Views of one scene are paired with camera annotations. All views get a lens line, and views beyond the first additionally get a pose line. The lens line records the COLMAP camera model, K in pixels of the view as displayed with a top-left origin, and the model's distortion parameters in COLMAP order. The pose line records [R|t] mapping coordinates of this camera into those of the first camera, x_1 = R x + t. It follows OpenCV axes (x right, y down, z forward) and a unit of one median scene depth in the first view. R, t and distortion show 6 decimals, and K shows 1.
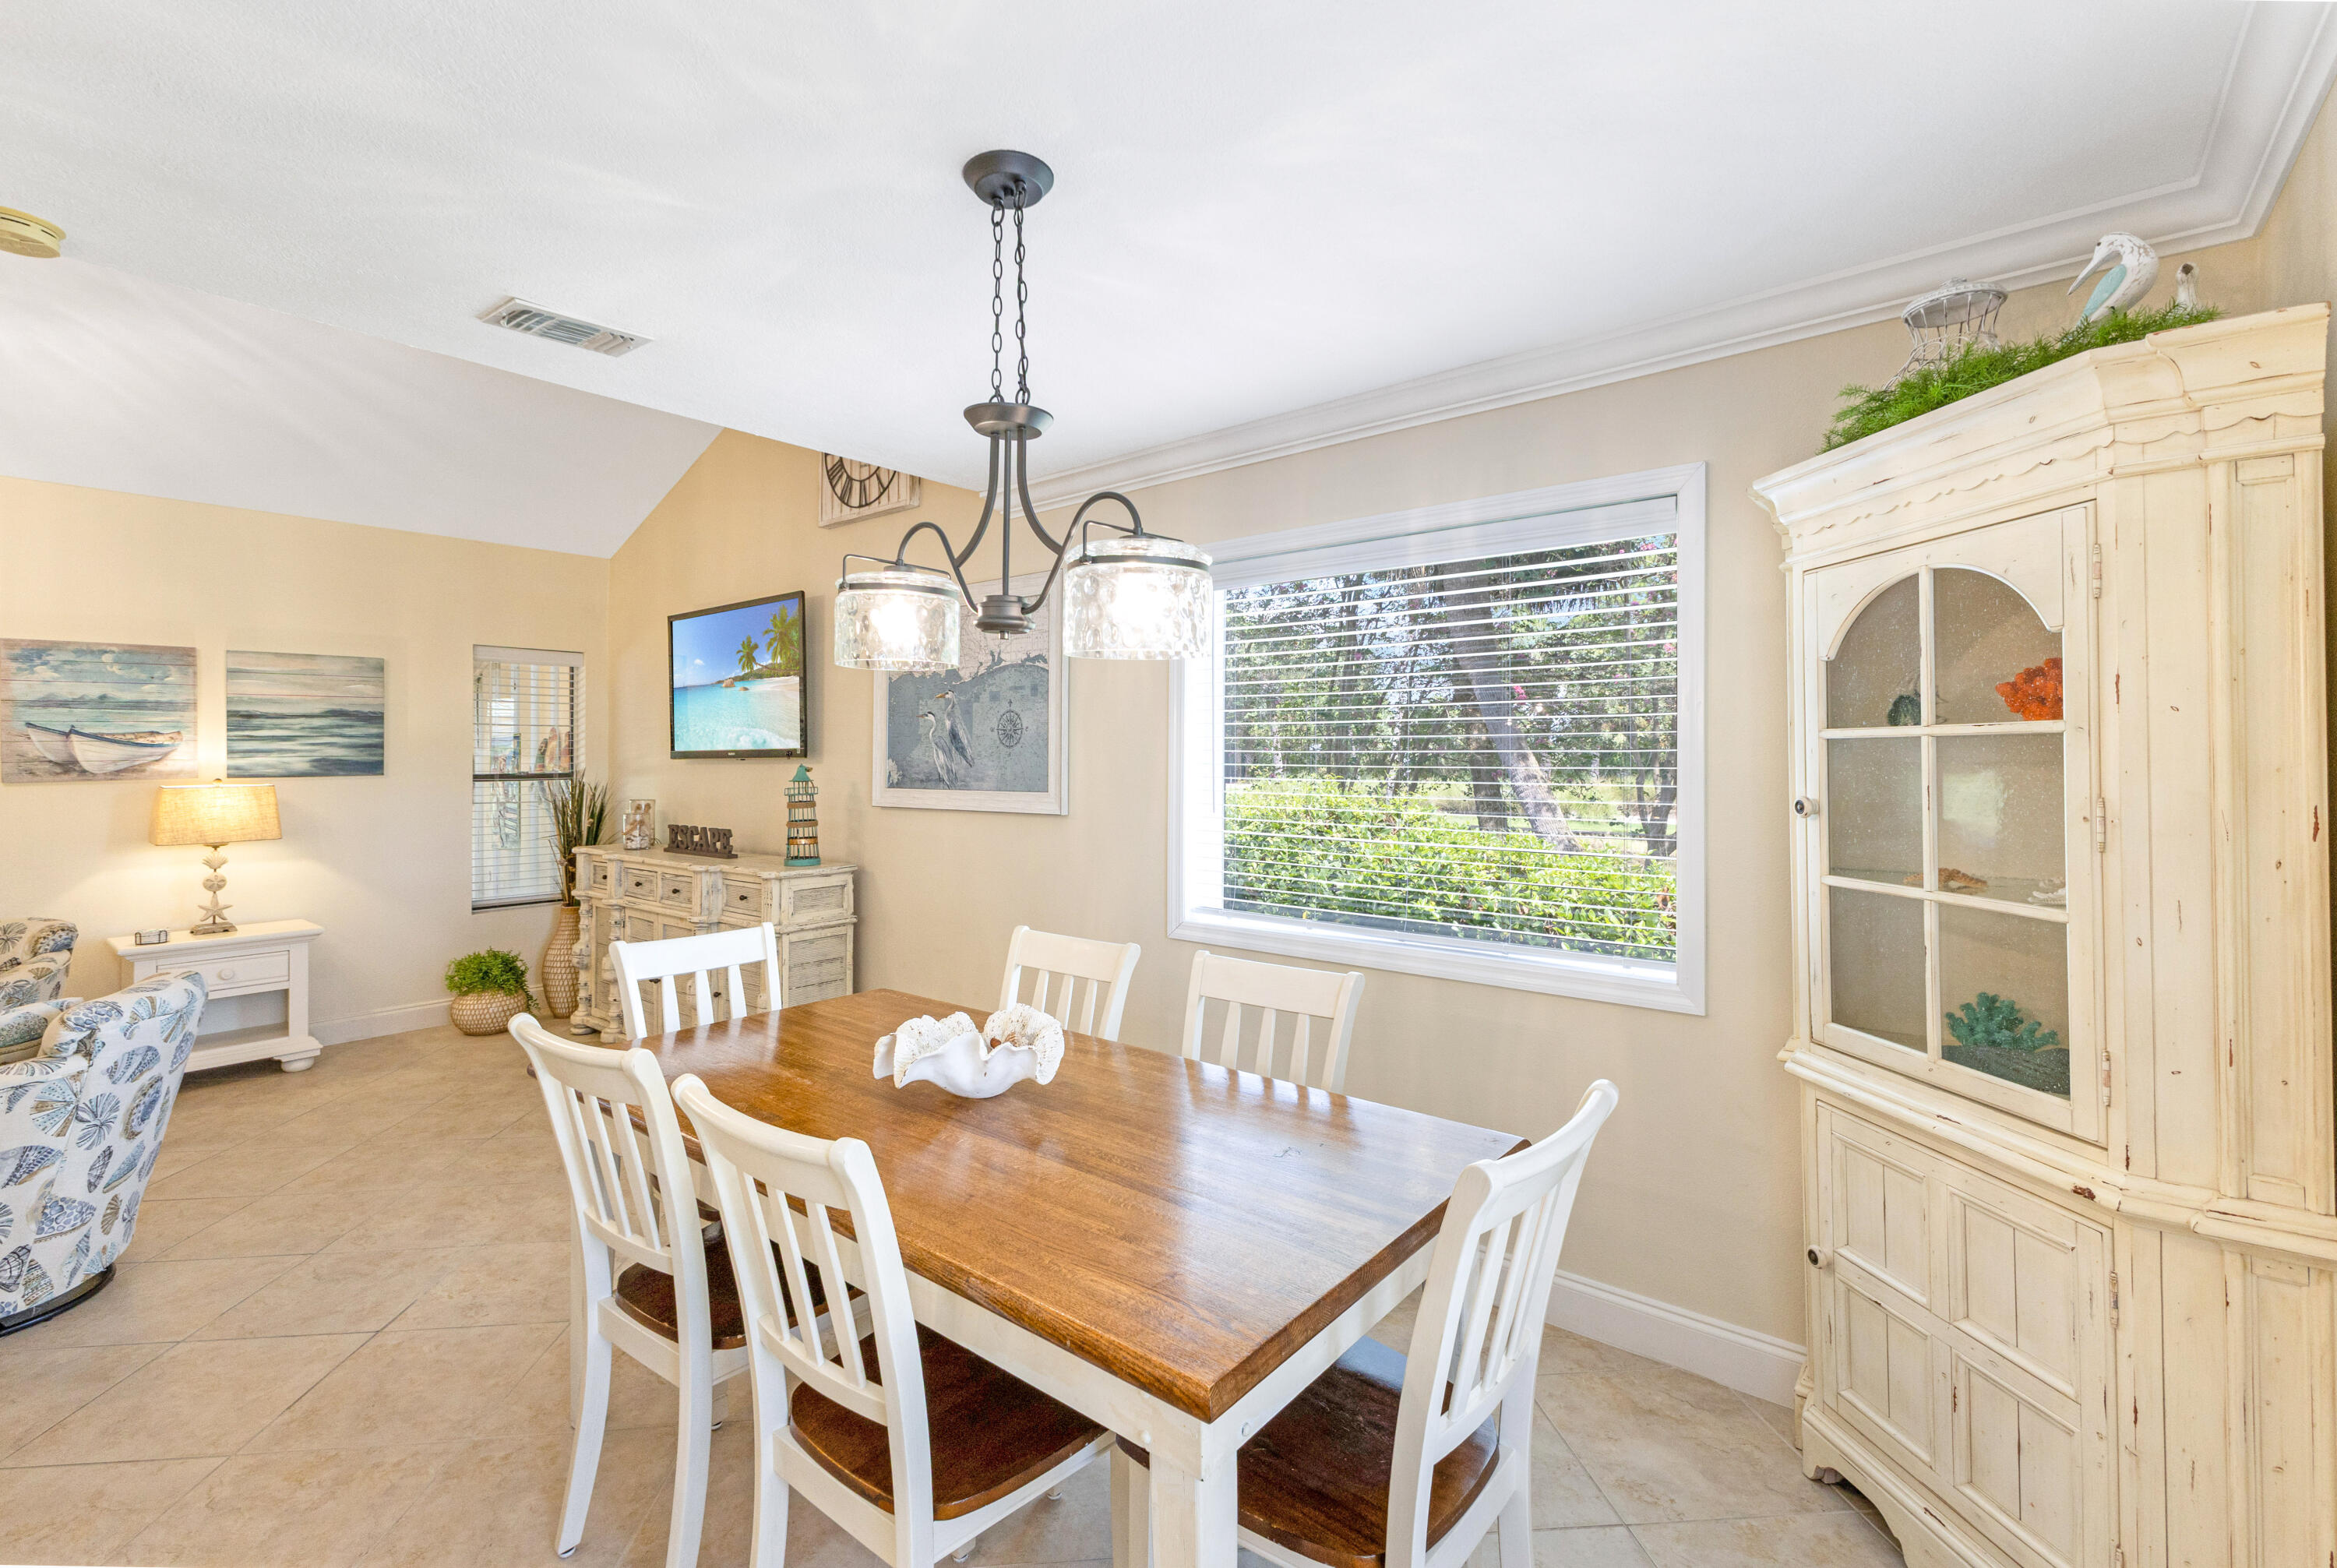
lens RADIAL K [[1047.2, 0, 1069.5], [0, 1047.2, 738.0], [0, 0, 1]] dist [0.014027, -0.002264]
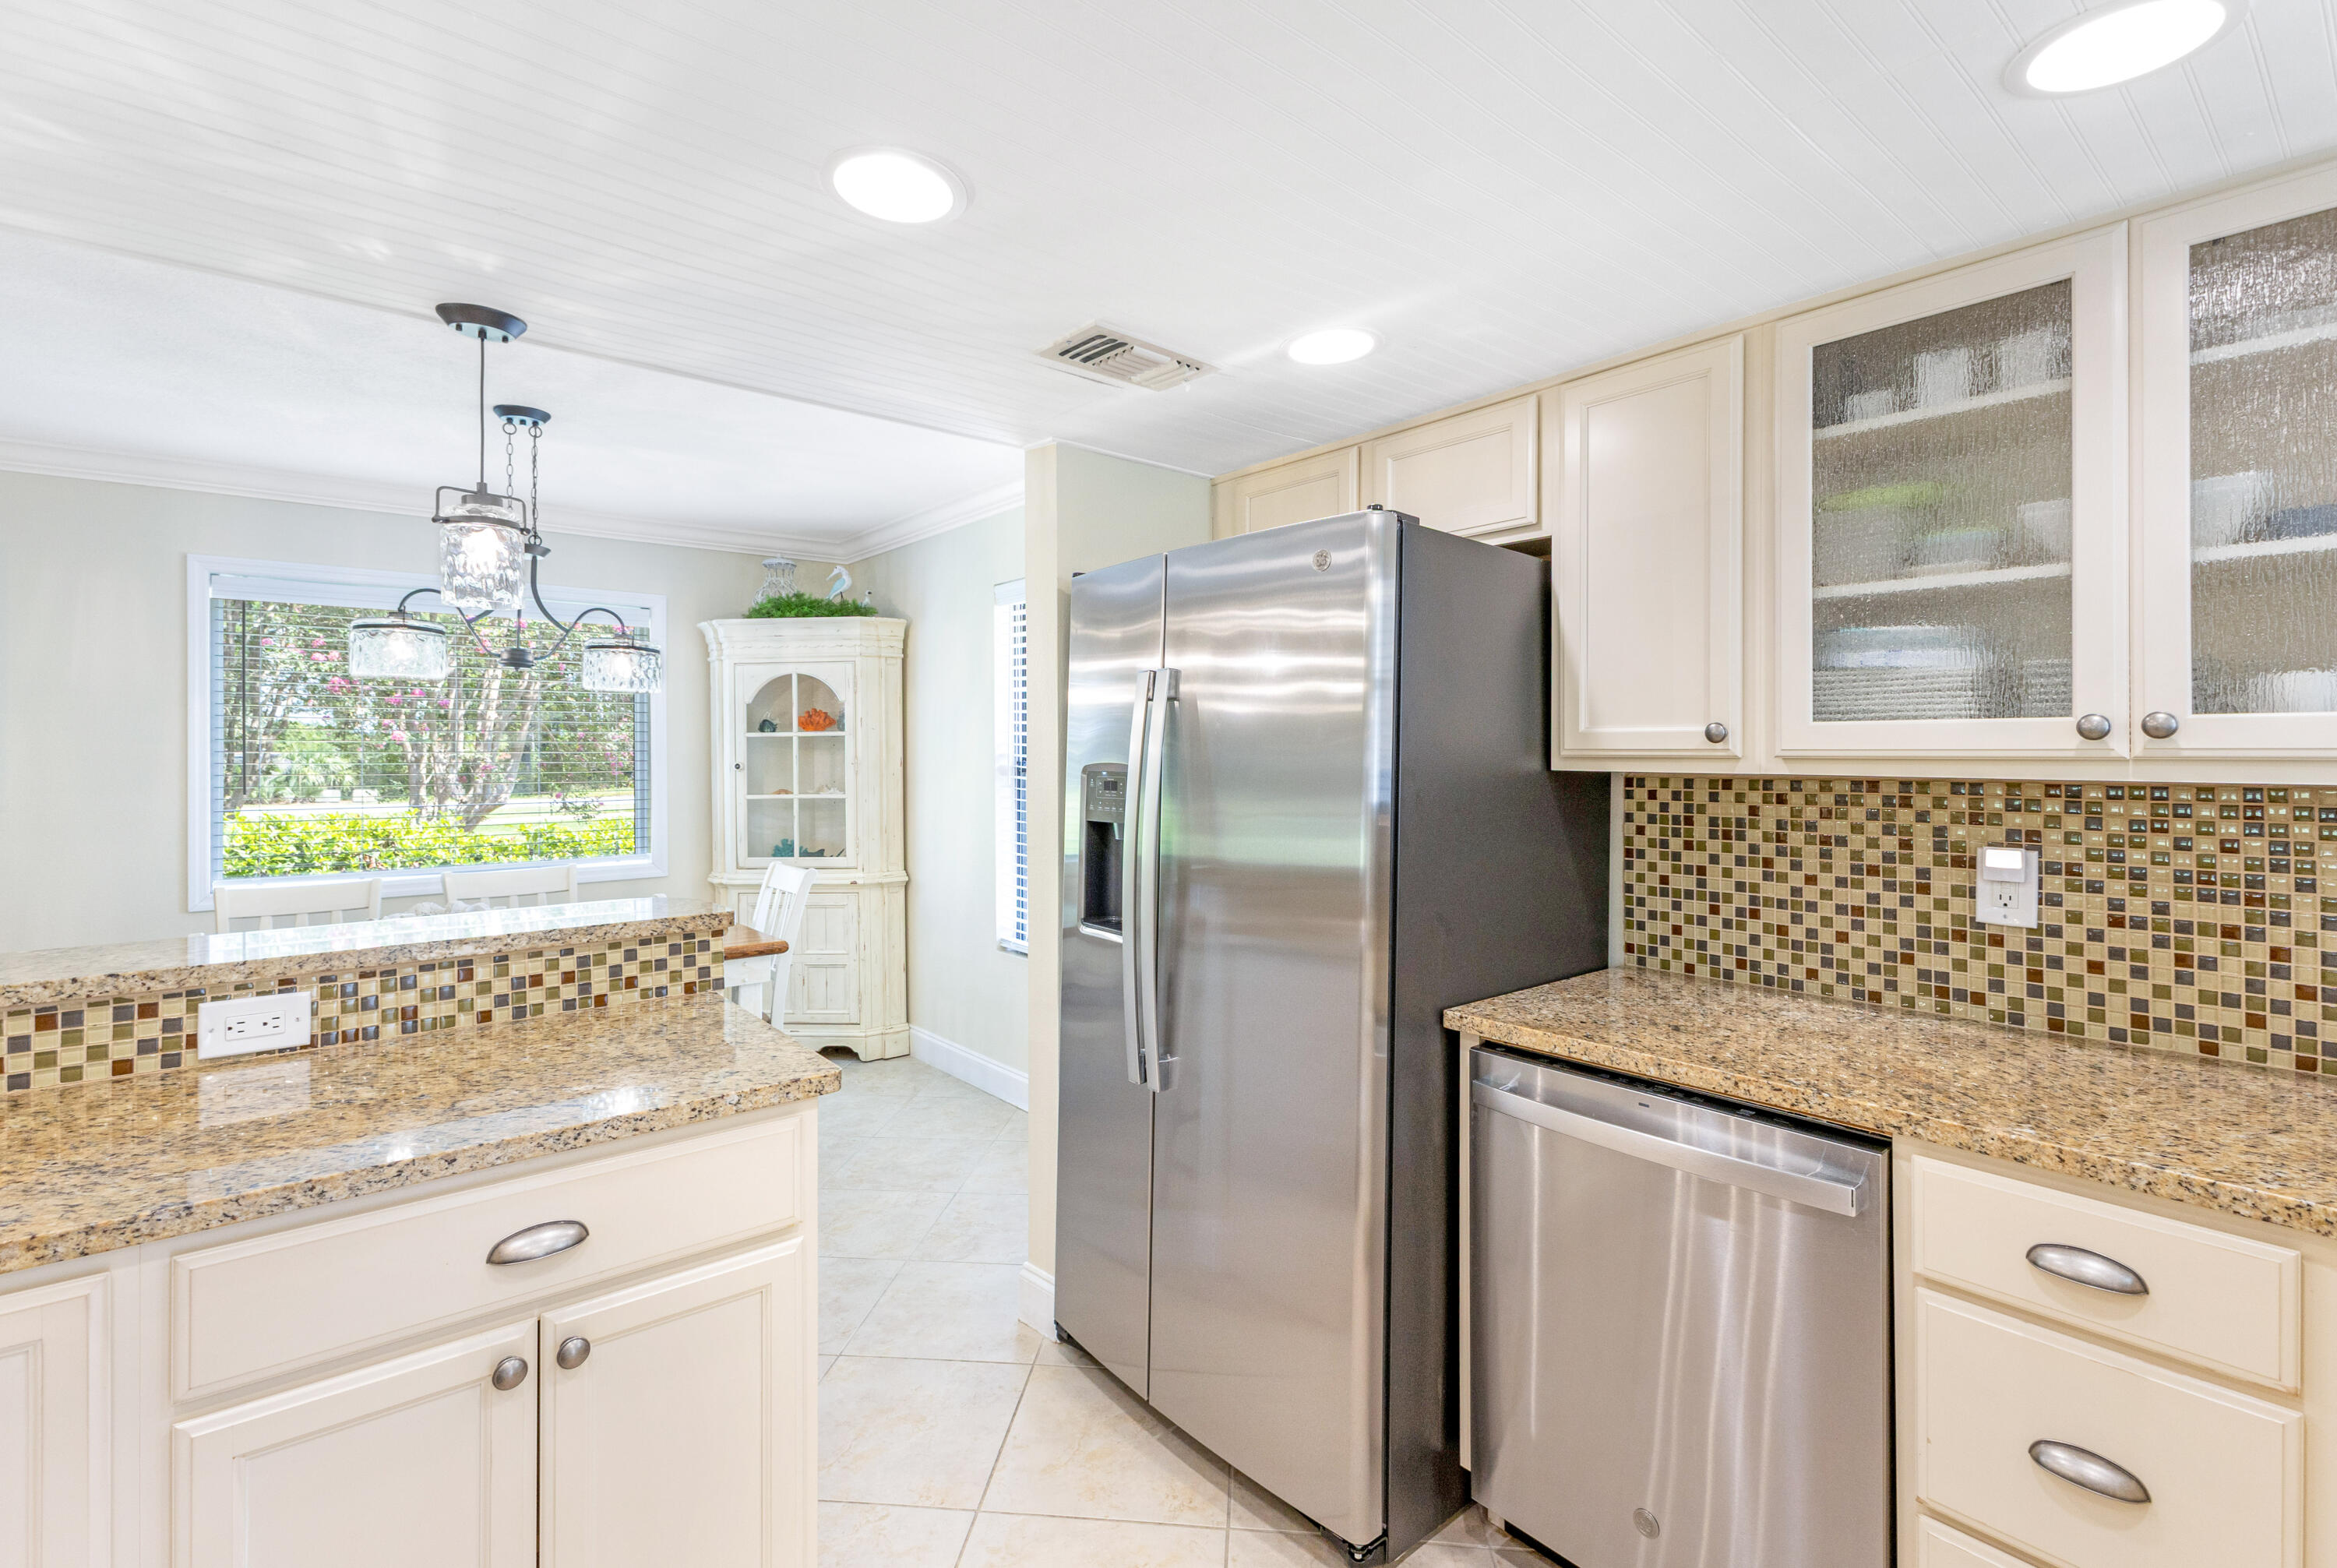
lens RADIAL K [[1047.2, 0, 1161.9], [0, 1047.2, 748.3], [0, 0, 1]] dist [0.014027, -0.002264]
pose [[0.145944, 0.013106, 0.989206, -0.633093], [-0.009919, 0.999881, -0.011784, 0.018896], [-0.989243, -0.008092, 0.146056, -0.112644]]
